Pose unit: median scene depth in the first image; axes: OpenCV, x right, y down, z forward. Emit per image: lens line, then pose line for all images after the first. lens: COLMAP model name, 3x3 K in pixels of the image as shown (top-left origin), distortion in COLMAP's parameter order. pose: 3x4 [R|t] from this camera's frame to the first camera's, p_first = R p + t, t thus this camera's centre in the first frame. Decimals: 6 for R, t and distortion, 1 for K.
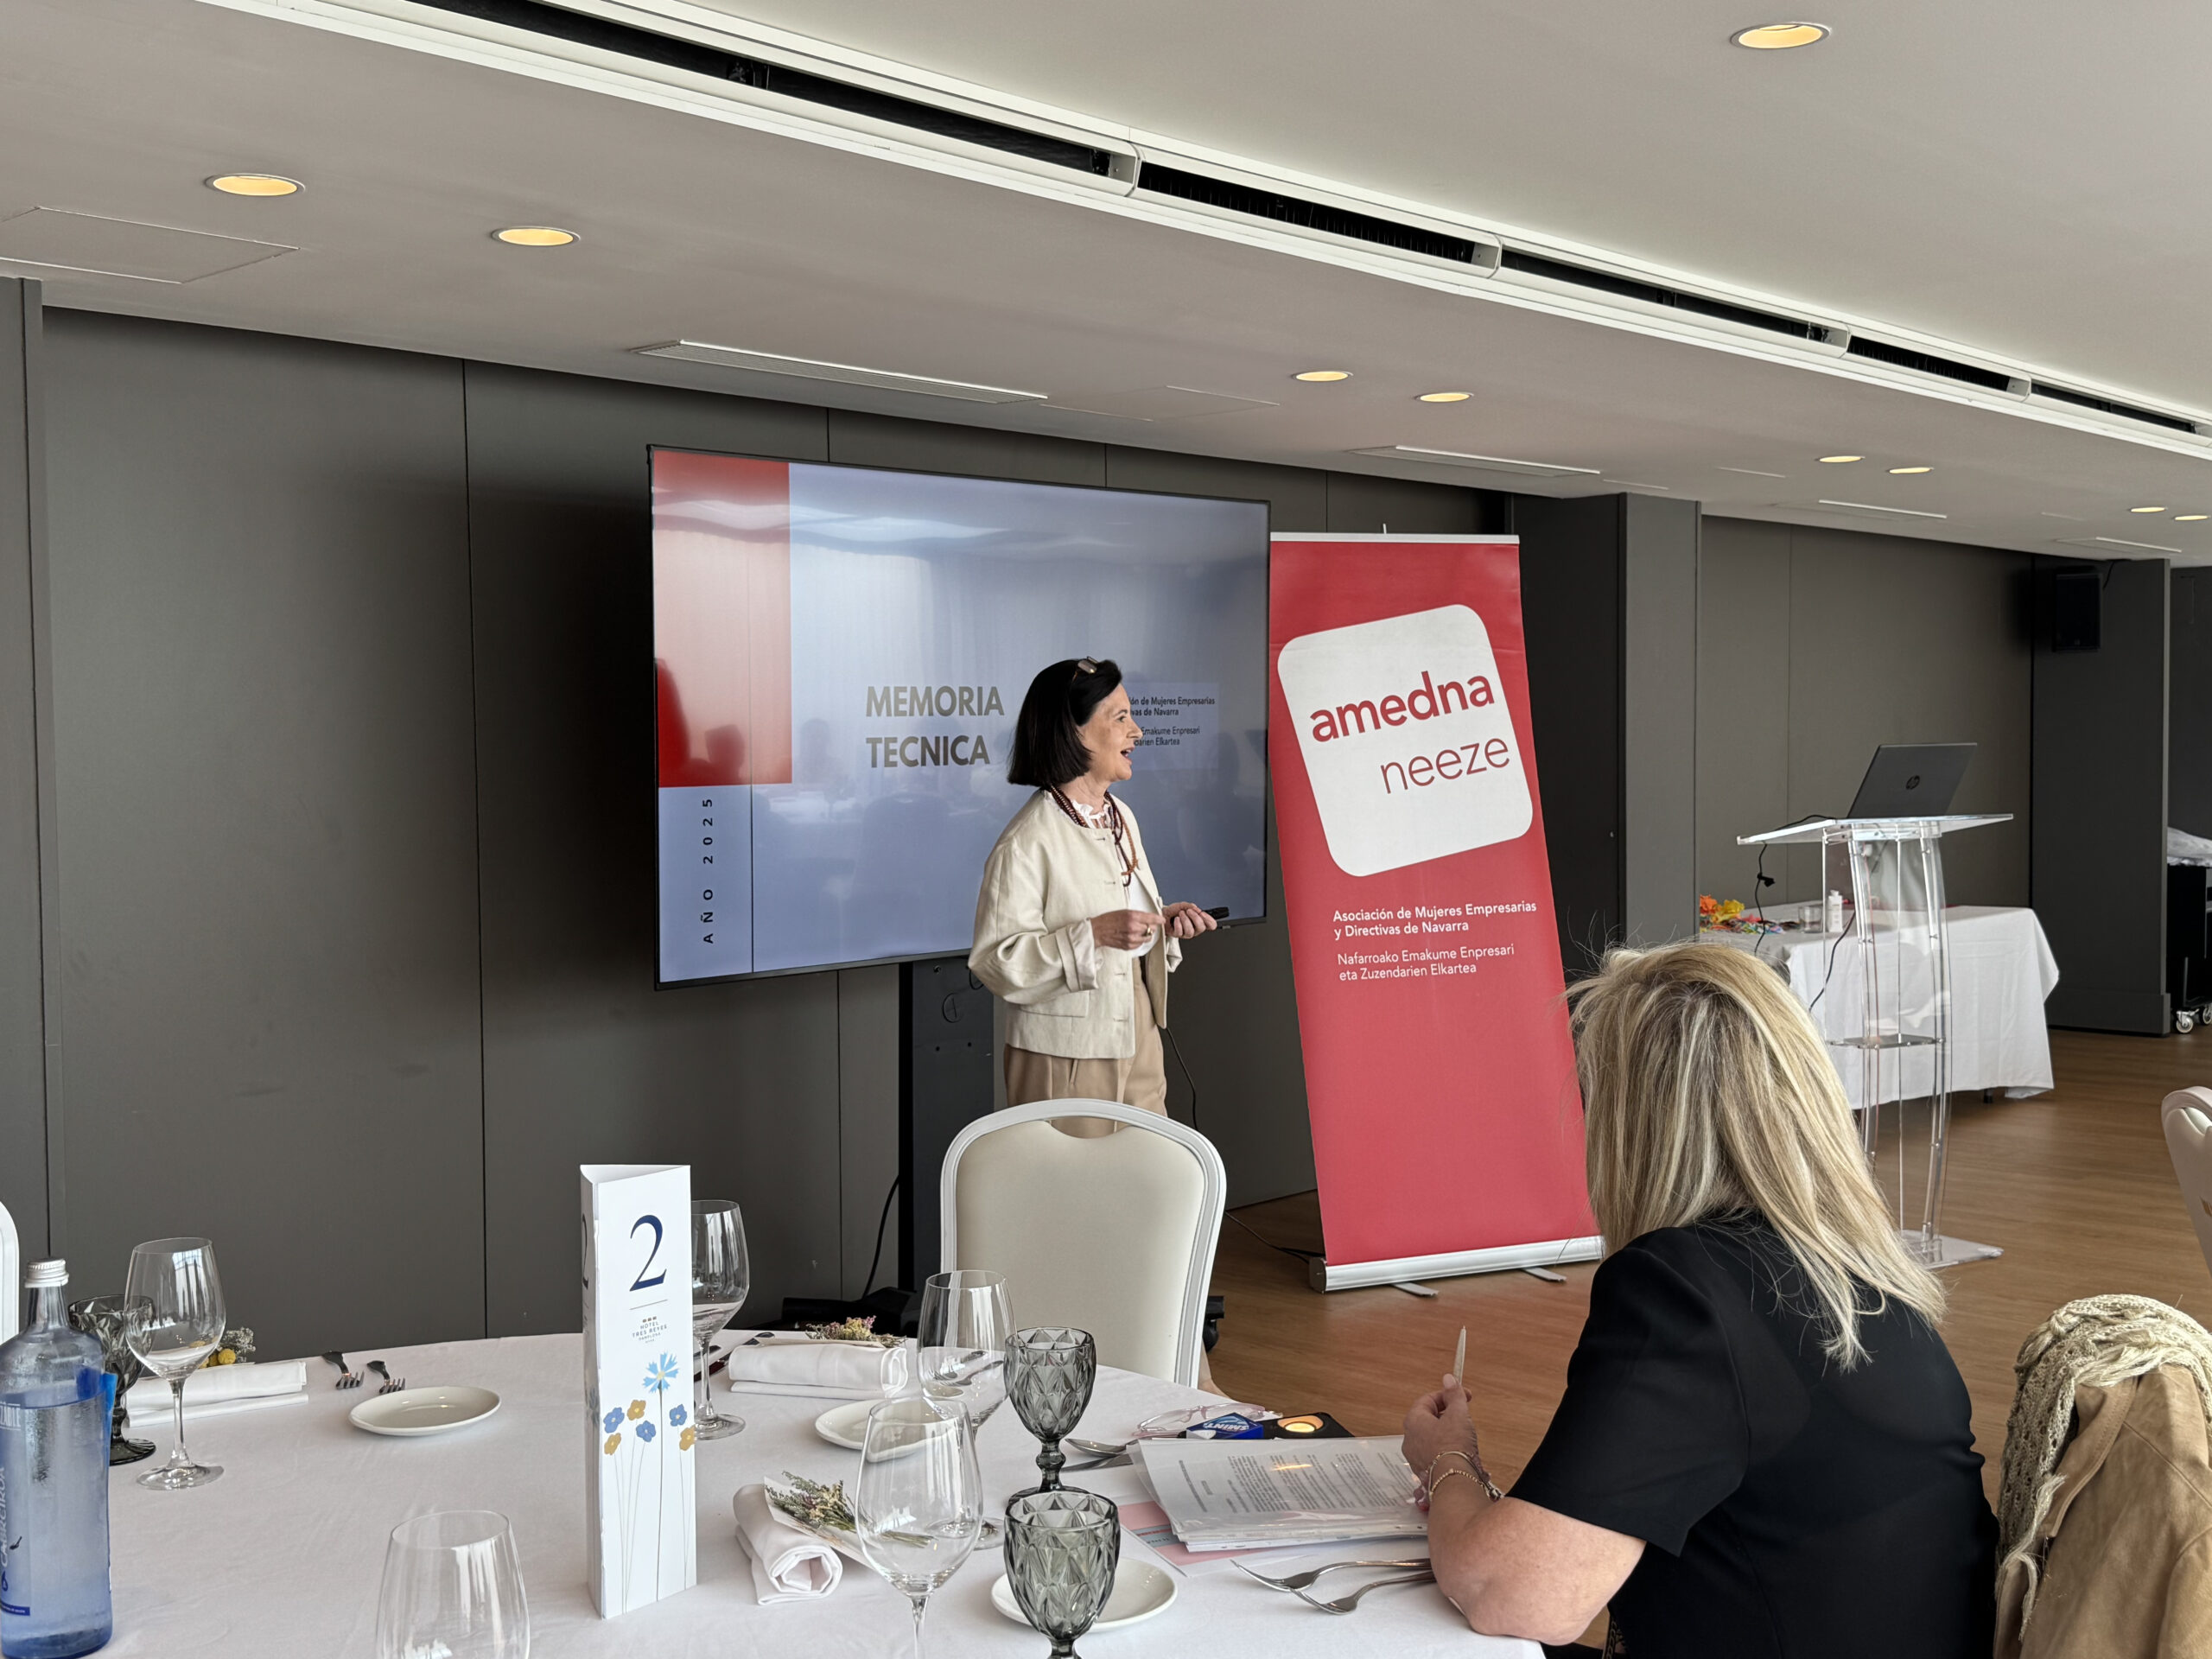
lens RADIAL K [[2359.3, 0, 1069.0], [0, 2359.3, 839.2], [0, 0, 1]] dist [0.082994, 0.000000]
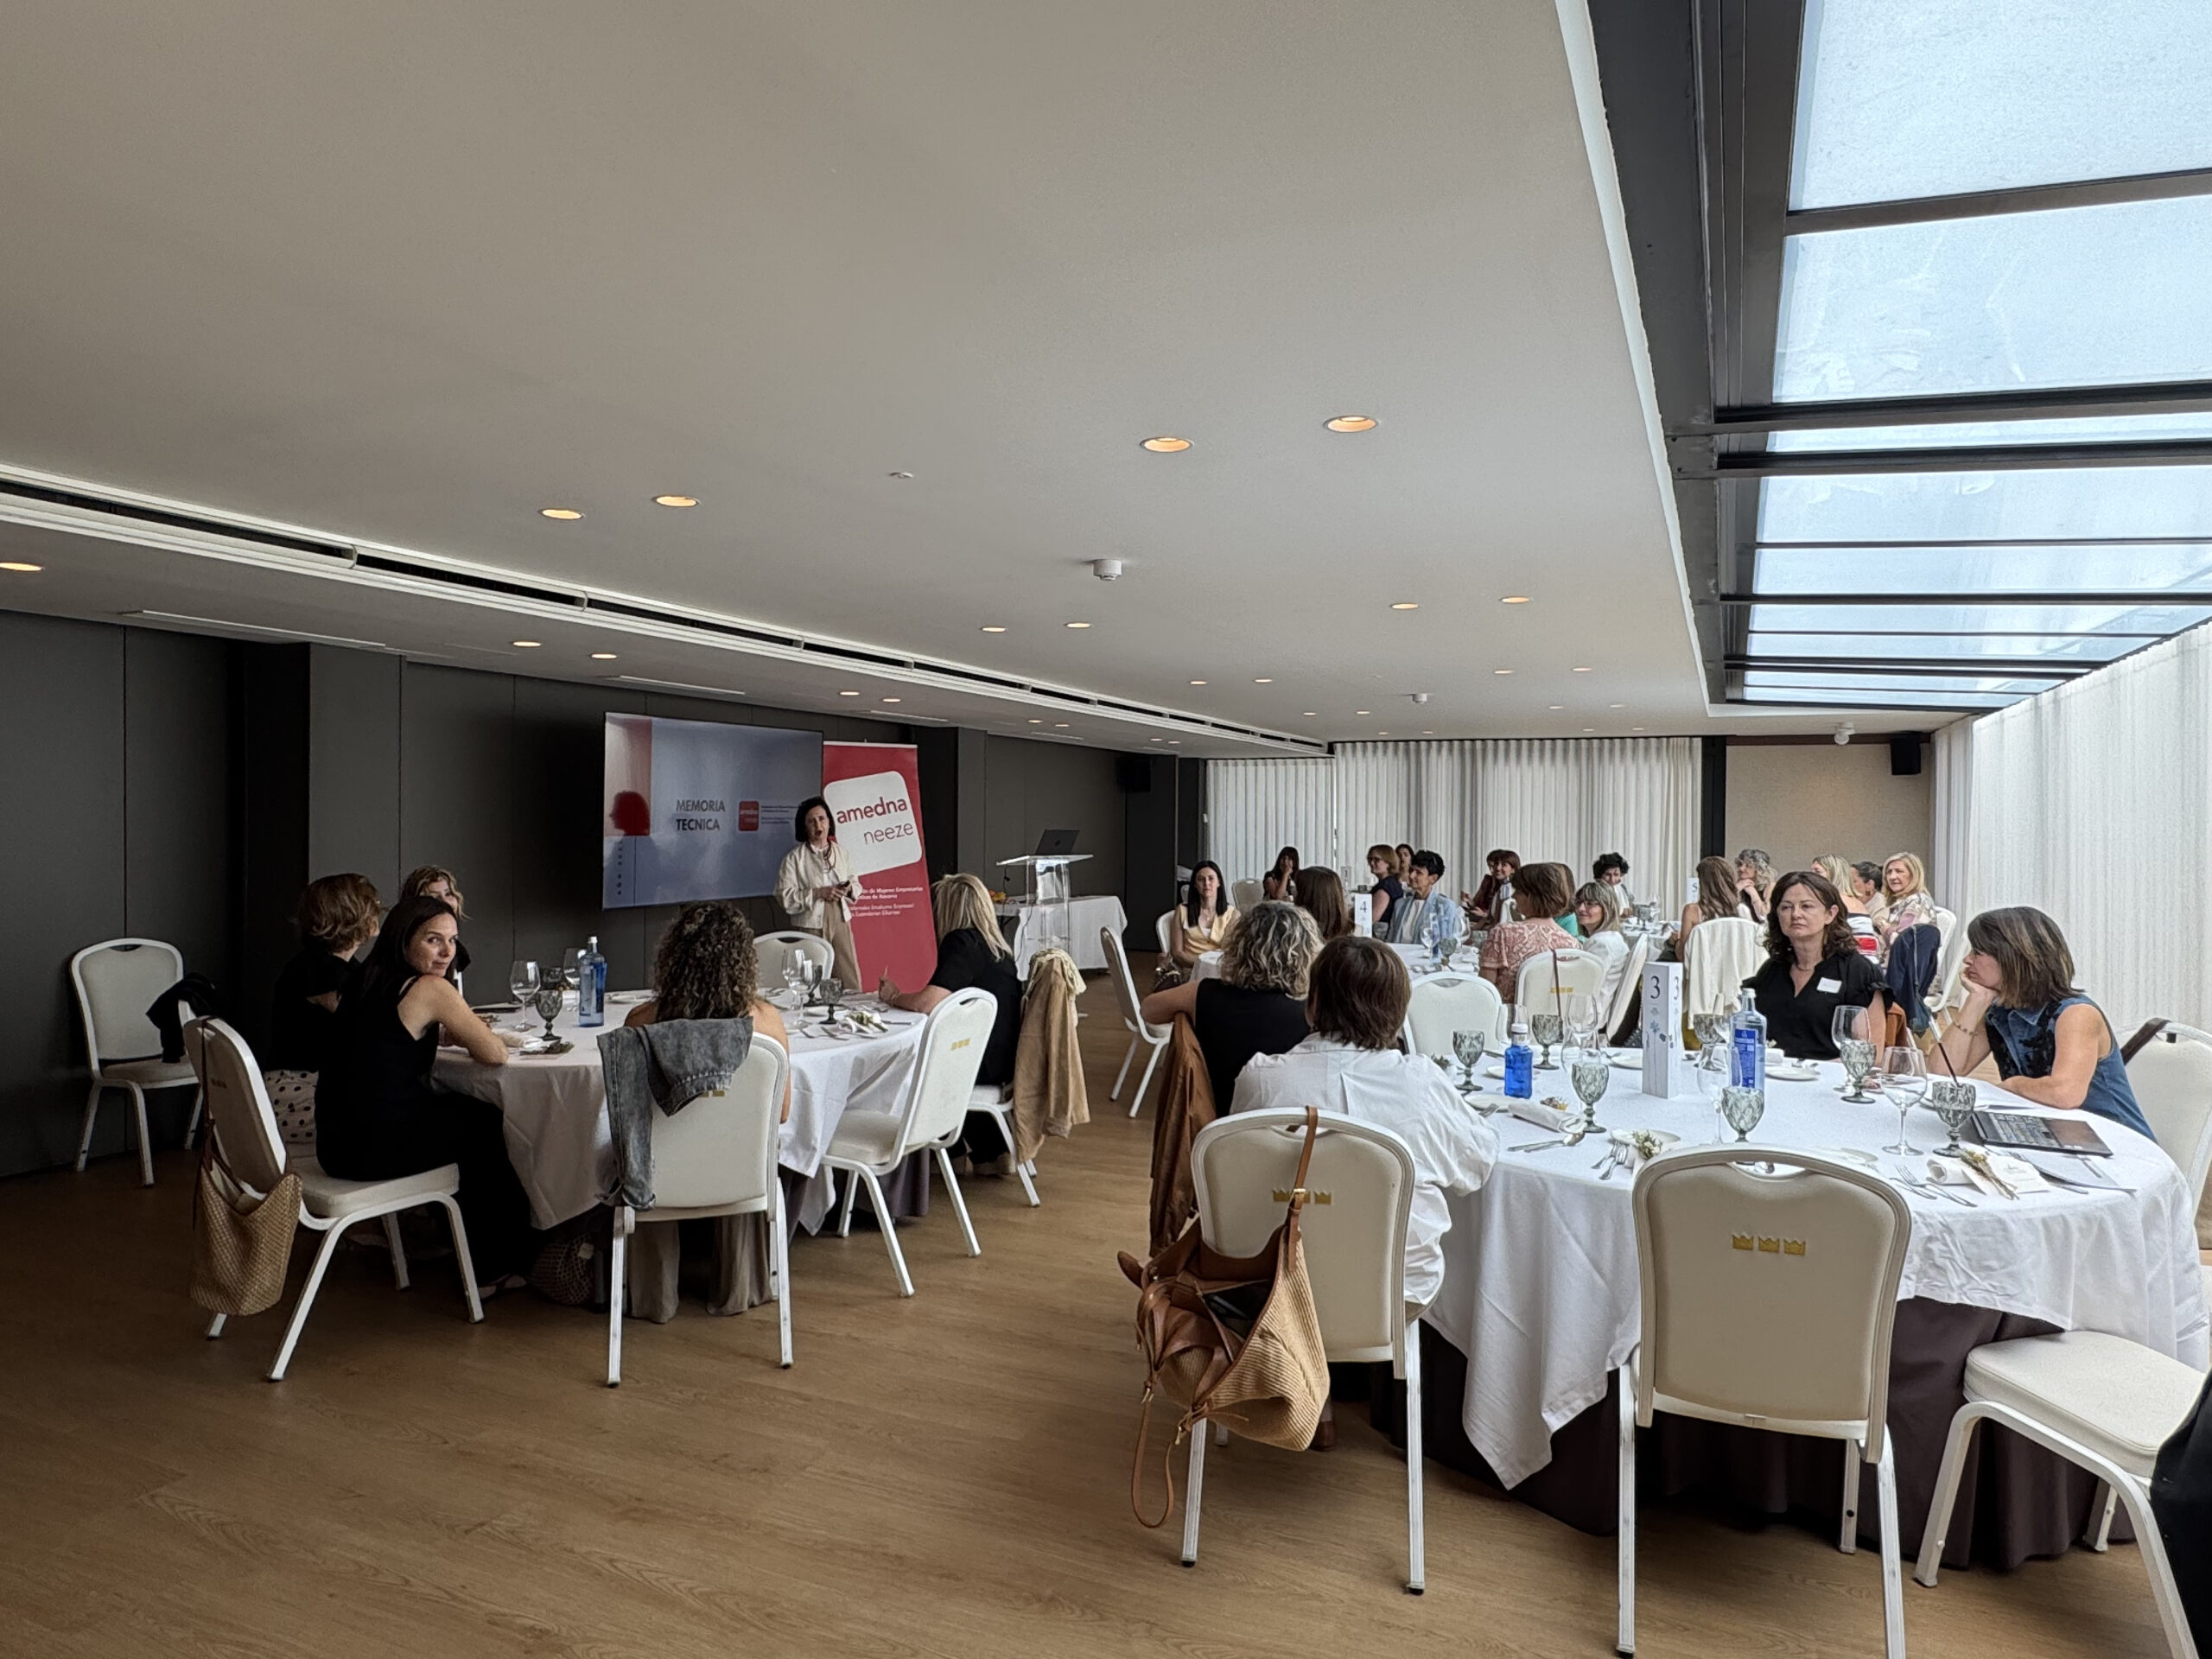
lens RADIAL K [[1375.2, 0, 1125.6], [0, 1375.2, 830.4], [0, 0, 1]] dist [-0.008009, 0.000525]
pose [[0.940388, 0.017021, 0.339679, -0.130684], [-0.004751, 0.999307, -0.036921, 0.023326], [-0.340072, 0.033106, 0.939817, -0.605755]]
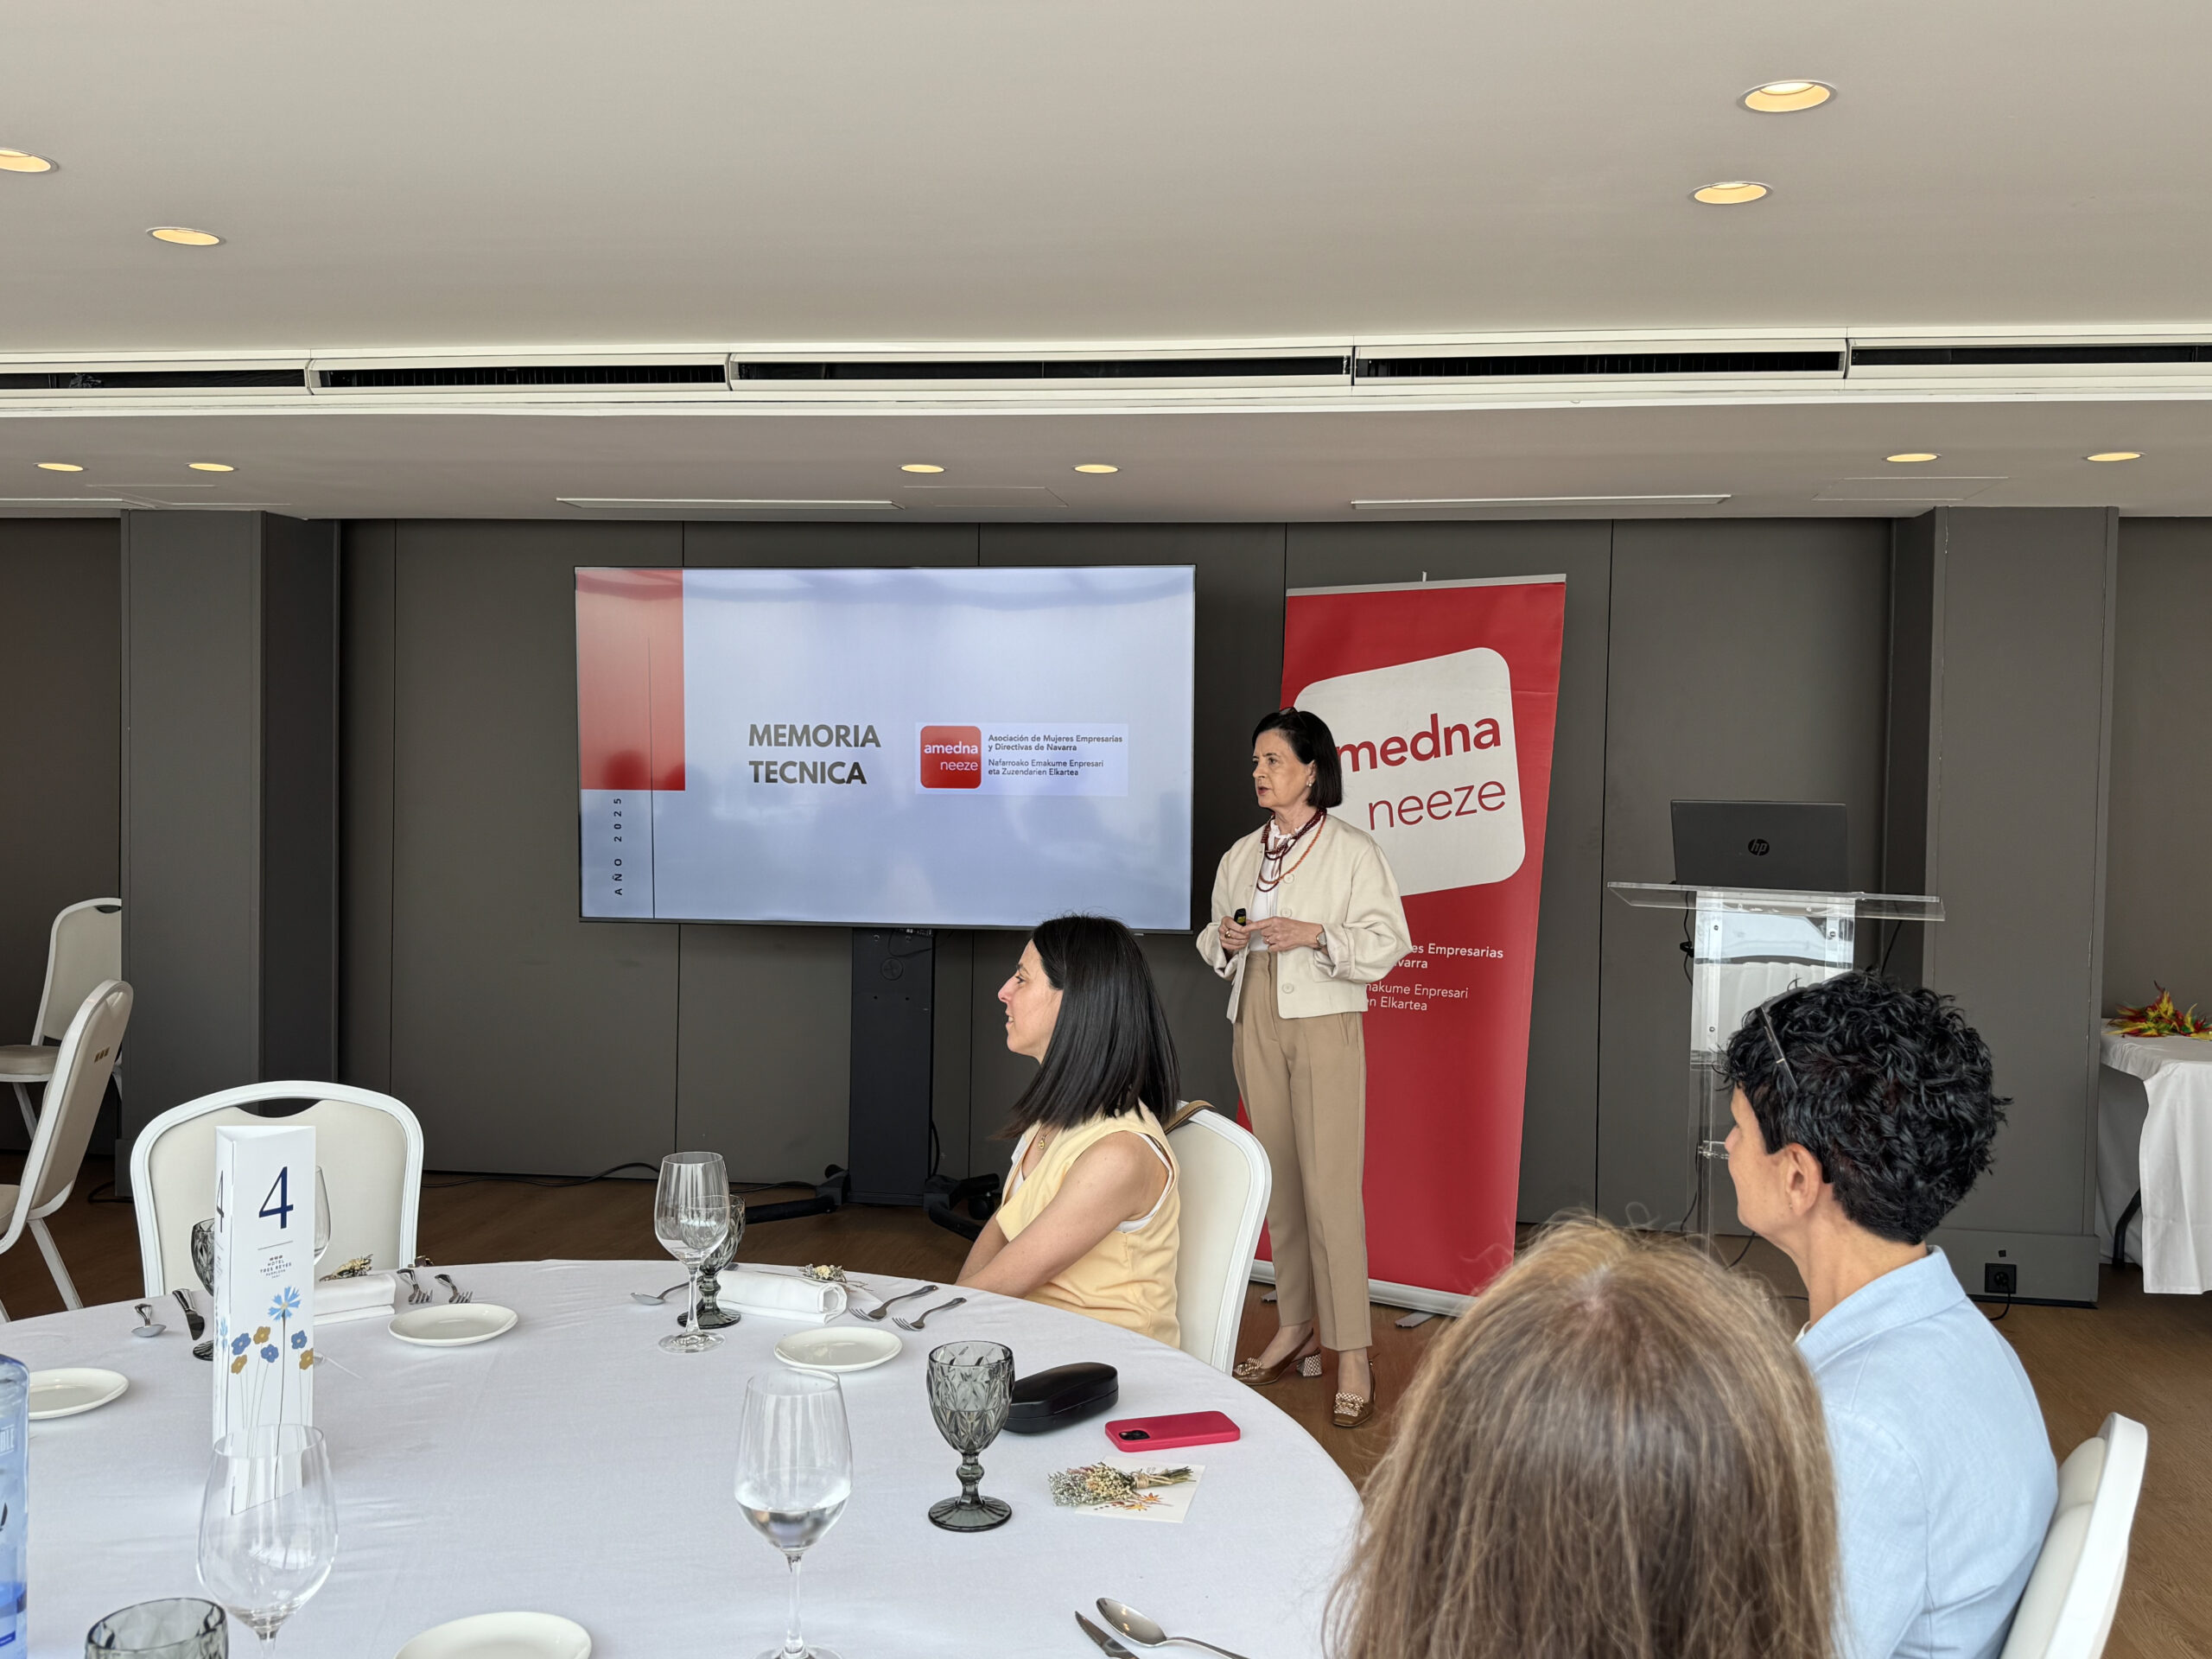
lens RADIAL K [[1917.7, 0, 1108.6], [0, 1917.7, 832.0], [0, 0, 1]] dist [0.070937, -0.025674]
pose [[0.567483, 0.051233, -0.821789, 0.937179], [-0.057725, 0.998082, 0.022362, -0.037415], [0.821359, 0.034748, 0.569352, 0.509271]]
